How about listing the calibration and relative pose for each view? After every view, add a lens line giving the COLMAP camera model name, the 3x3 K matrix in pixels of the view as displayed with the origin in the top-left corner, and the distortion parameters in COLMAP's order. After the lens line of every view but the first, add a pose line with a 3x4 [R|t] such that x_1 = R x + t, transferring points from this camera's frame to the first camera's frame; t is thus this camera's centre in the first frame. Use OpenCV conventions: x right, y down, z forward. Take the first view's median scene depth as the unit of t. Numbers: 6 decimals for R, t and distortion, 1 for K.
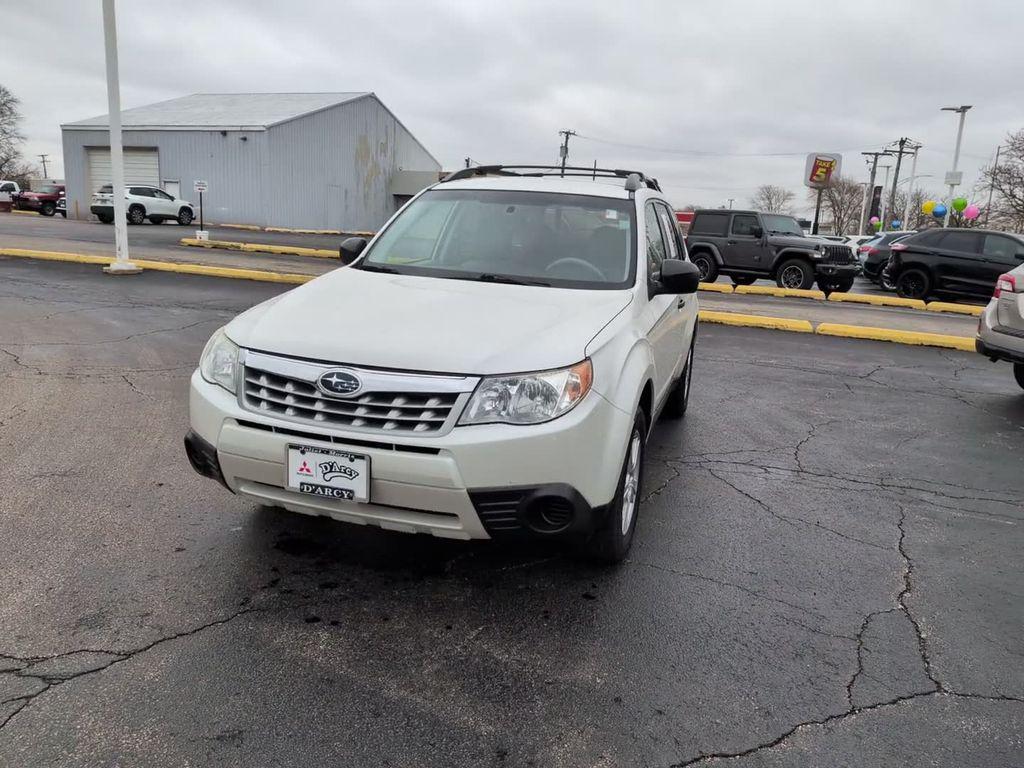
lens RADIAL K [[734.7, 0, 538.4], [0, 734.7, 379.4], [0, 0, 1]] dist [0.033294, -0.049588]
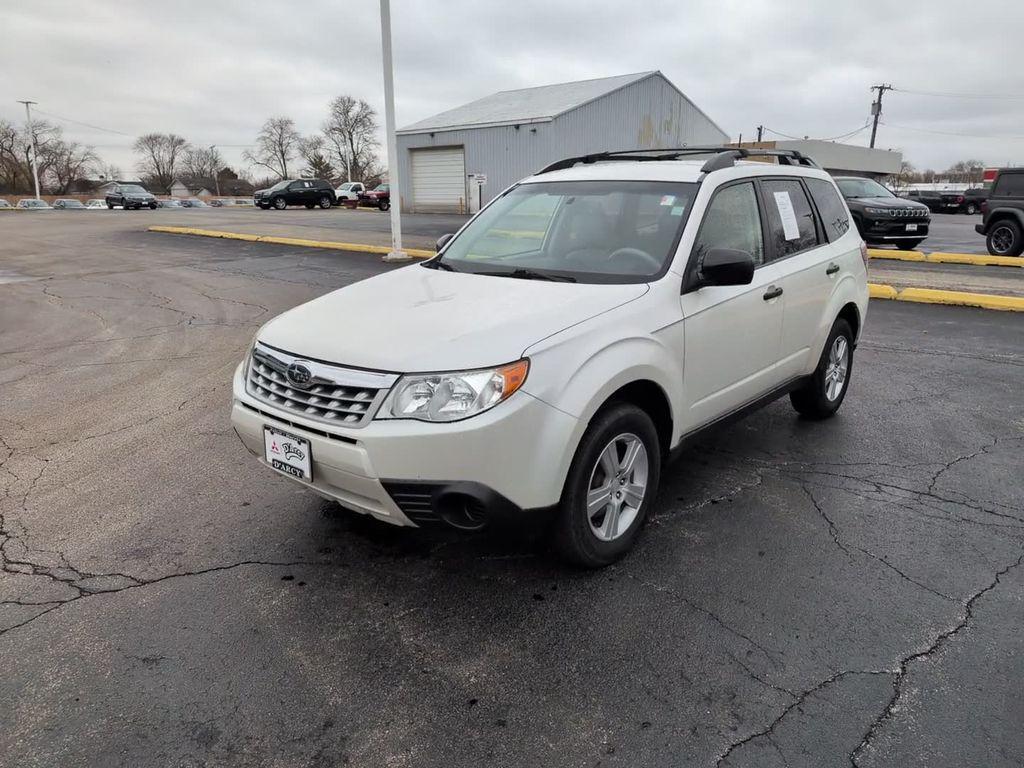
lens RADIAL K [[734.7, 0, 532.3], [0, 734.7, 373.7], [0, 0, 1]] dist [0.033294, -0.049588]
pose [[0.916590, 0.041522, -0.397667, 0.466497], [-0.032167, 0.999027, 0.030170, -0.038342], [0.398532, -0.014862, 0.917034, 0.093870]]
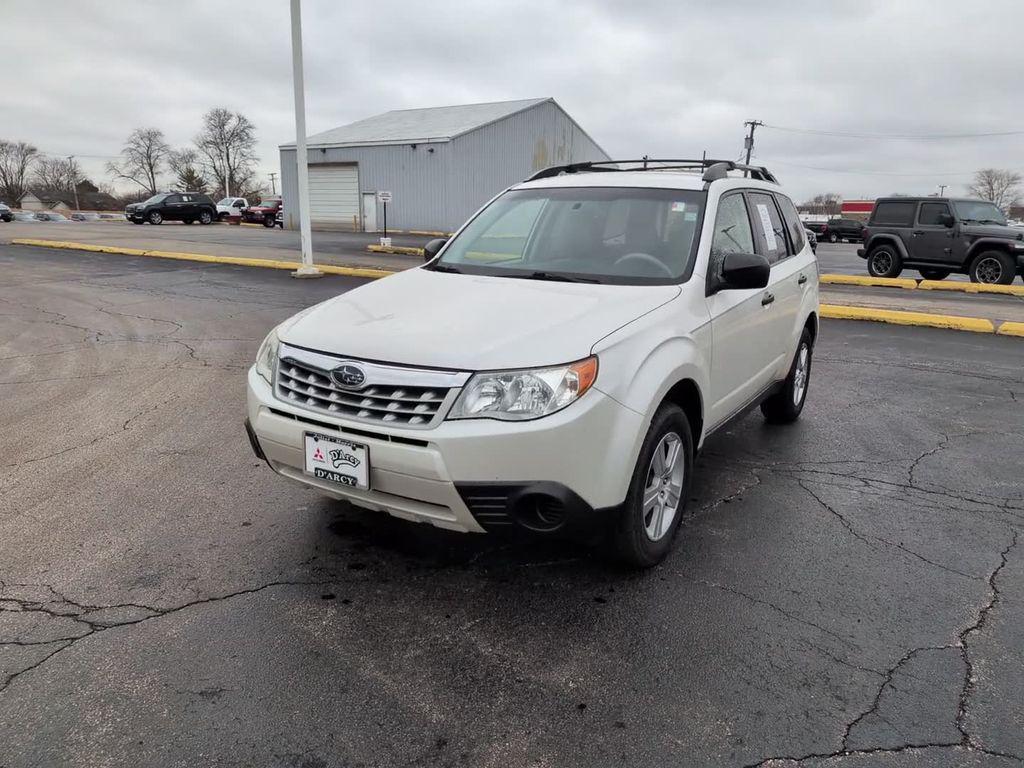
lens RADIAL K [[734.7, 0, 539.4], [0, 734.7, 381.8], [0, 0, 1]] dist [0.033294, -0.049588]
pose [[0.969533, 0.020457, -0.244106, 0.233289], [-0.019578, 0.999790, 0.006027, 0.001667], [0.244179, -0.001065, 0.969730, 0.035982]]
